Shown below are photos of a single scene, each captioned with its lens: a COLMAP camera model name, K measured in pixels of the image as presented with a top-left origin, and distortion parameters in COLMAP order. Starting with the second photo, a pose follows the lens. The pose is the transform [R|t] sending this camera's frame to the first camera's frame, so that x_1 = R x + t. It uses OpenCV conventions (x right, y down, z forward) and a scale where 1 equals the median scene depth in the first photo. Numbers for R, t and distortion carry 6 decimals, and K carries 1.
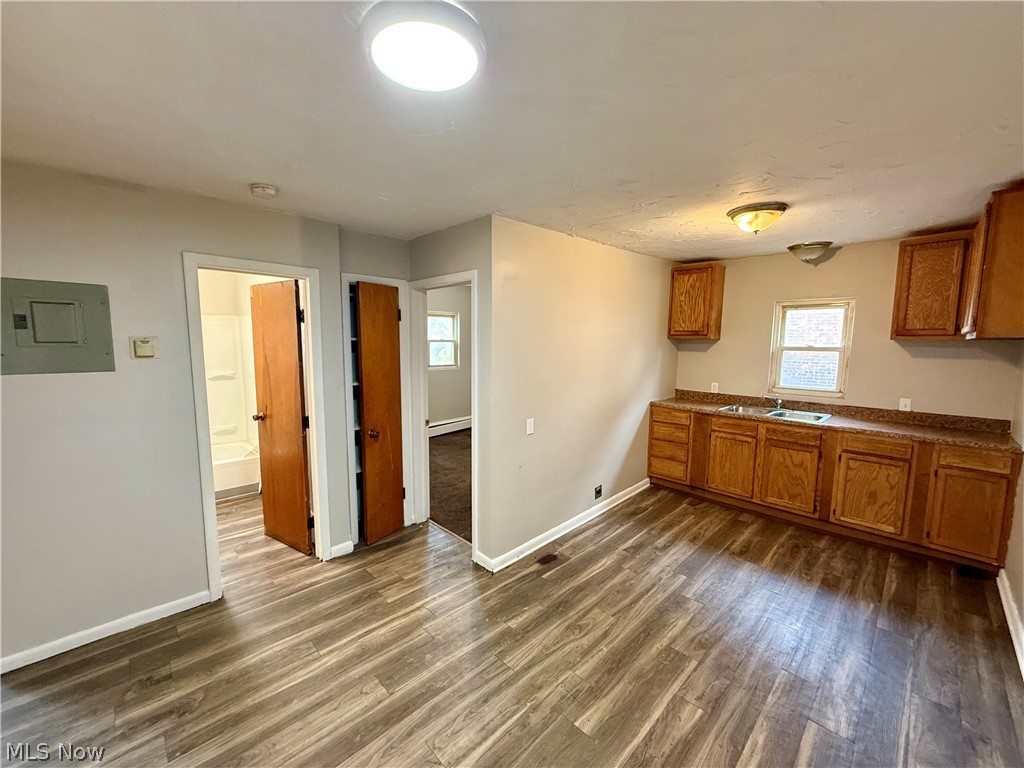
lens RADIAL K [[408.7, 0, 508.5], [0, 408.7, 385.4], [0, 0, 1]] dist [-0.000013, 0.000142]
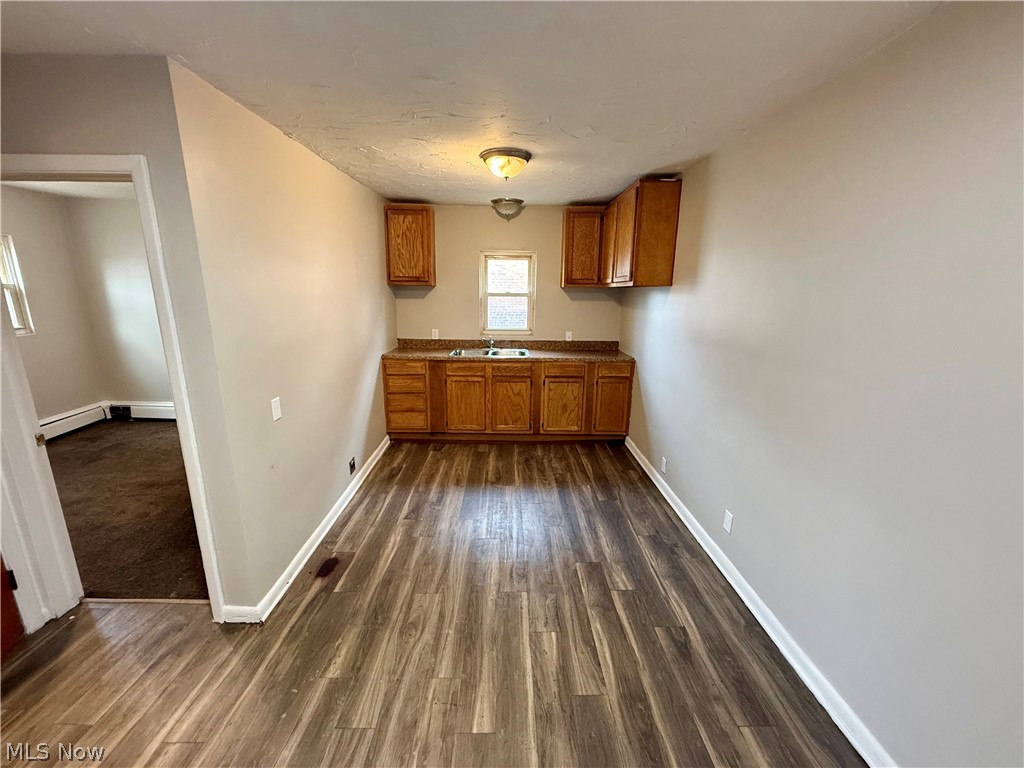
lens RADIAL K [[408.7, 0, 508.5], [0, 408.7, 385.4], [0, 0, 1]] dist [-0.000013, 0.000142]
pose [[0.694952, -0.164133, 0.700073, -0.157704], [0.074552, 0.984800, 0.156881, -0.021724], [-0.715181, -0.056833, 0.696625, 0.213083]]
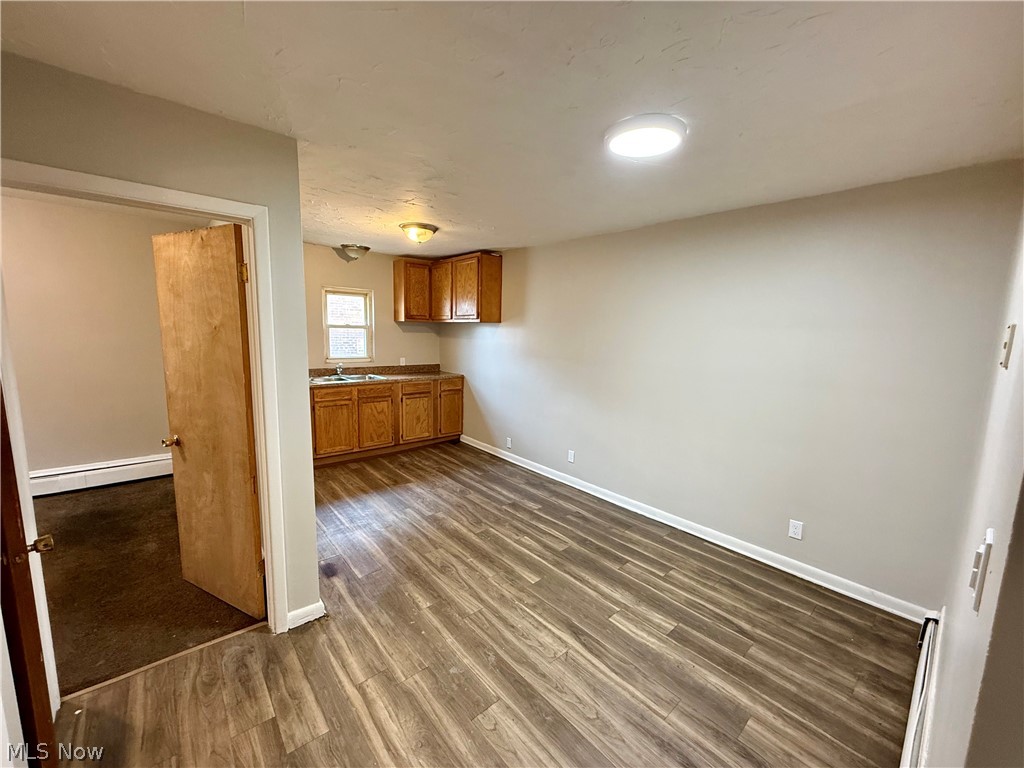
lens RADIAL K [[408.7, 0, 508.5], [0, 408.7, 385.4], [0, 0, 1]] dist [-0.000013, 0.000142]
pose [[0.062957, -0.141284, 0.987965, -0.682169], [0.083767, 0.987184, 0.135834, -0.049308], [-0.994495, 0.074207, 0.073985, 0.524843]]
